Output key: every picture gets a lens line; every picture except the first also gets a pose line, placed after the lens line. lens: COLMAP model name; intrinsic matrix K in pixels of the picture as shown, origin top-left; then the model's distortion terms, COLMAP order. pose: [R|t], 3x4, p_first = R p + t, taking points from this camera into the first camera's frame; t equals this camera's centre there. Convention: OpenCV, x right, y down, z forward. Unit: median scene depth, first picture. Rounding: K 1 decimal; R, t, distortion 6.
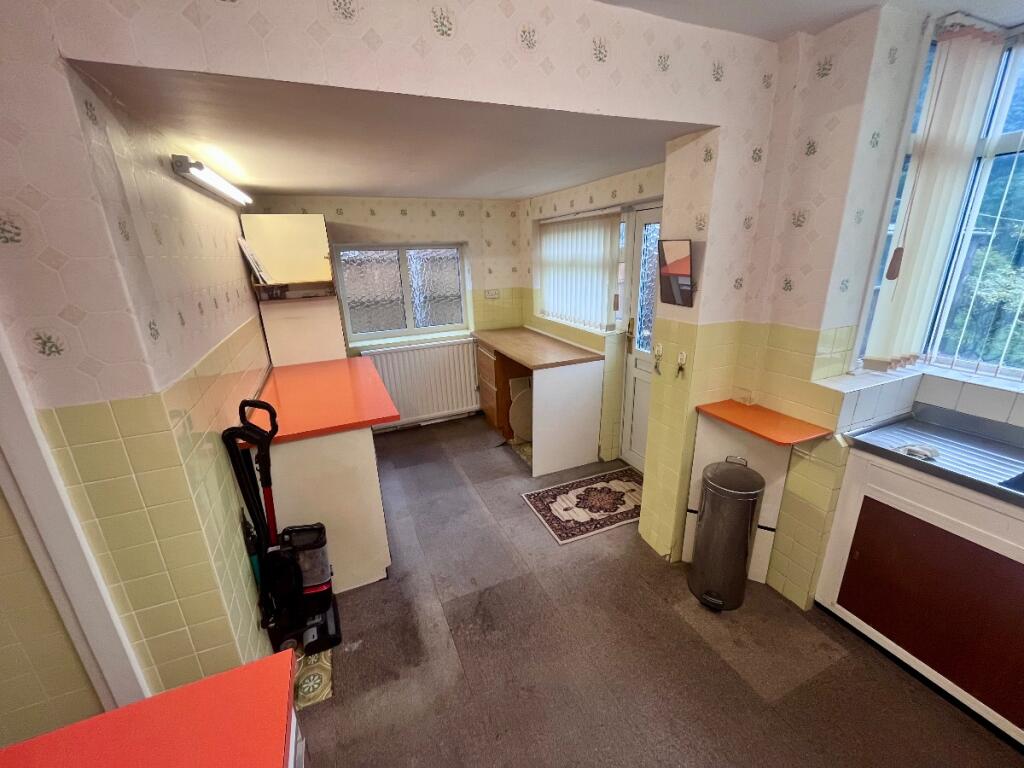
lens RADIAL K [[410.4, 0, 511.0], [0, 410.4, 381.9], [0, 0, 1]] dist [-0.006503, 0.000208]
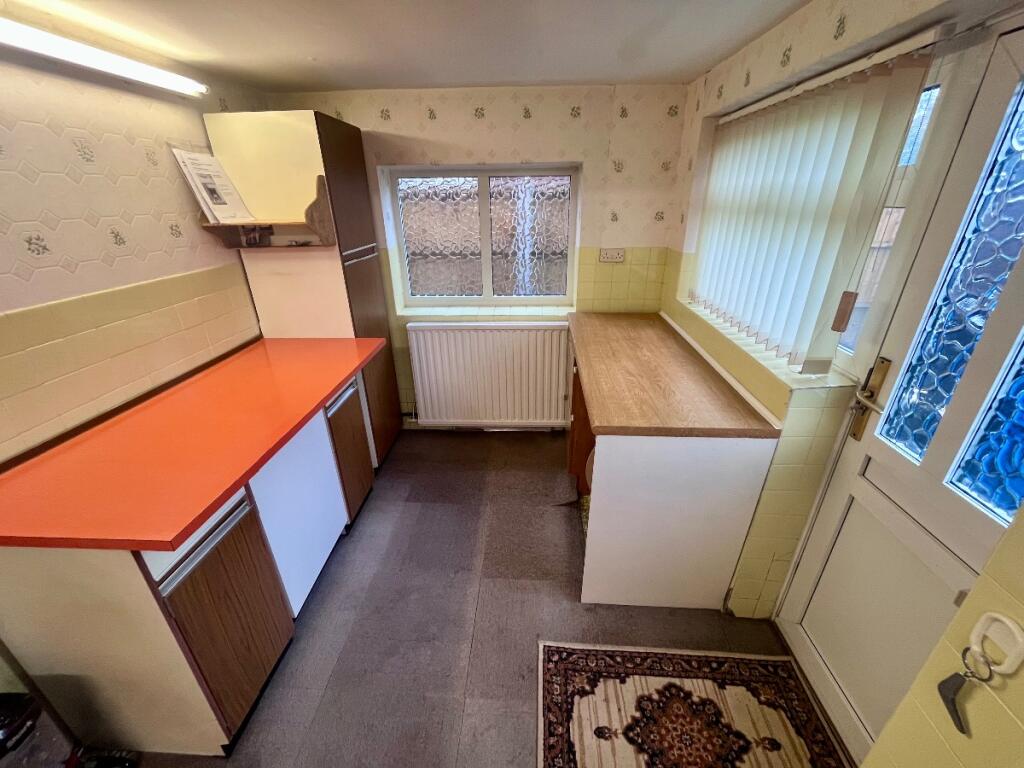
lens RADIAL K [[411.4, 0, 512.0], [0, 411.4, 384.0], [0, 0, 1]] dist [-0.002182, 0.000014]
pose [[0.898070, 0.198713, -0.392408, 0.192203], [-0.145979, 0.976220, 0.160263, -0.199629], [0.414923, -0.086644, 0.905722, 0.709928]]
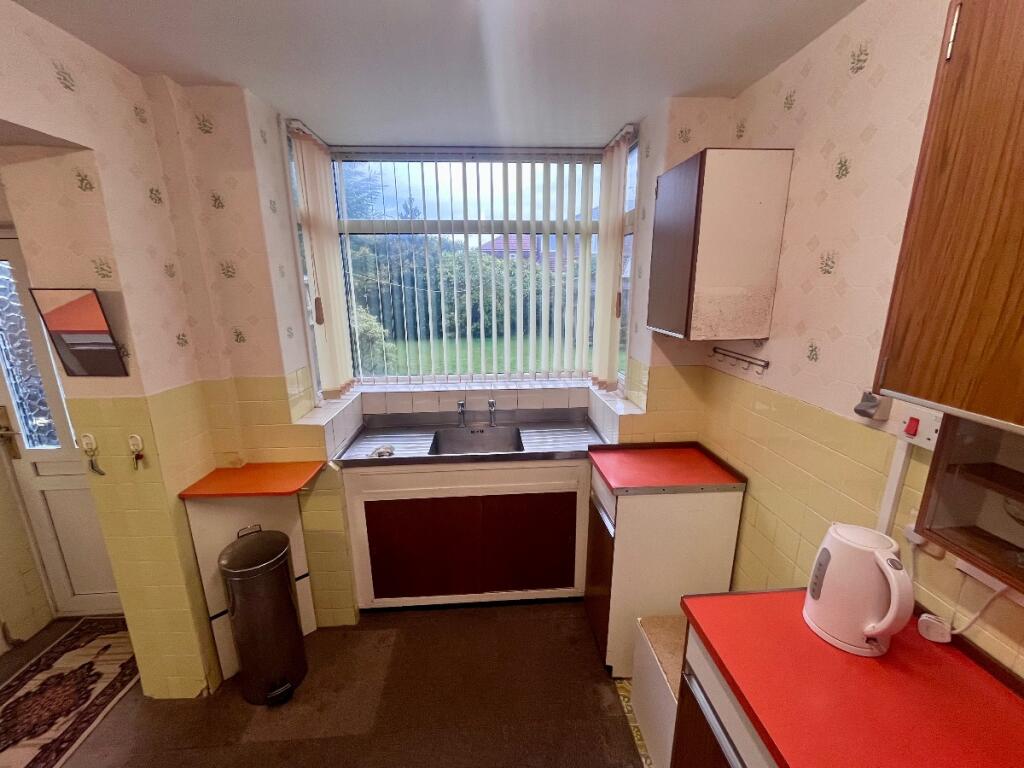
lens RADIAL K [[410.4, 0, 511.0], [0, 410.4, 381.9], [0, 0, 1]] dist [-0.006503, 0.000208]
pose [[0.331578, -0.191789, 0.923728, -0.021285], [0.284715, 0.953810, 0.095834, -0.037011], [-0.899441, 0.231222, 0.370868, 0.072960]]
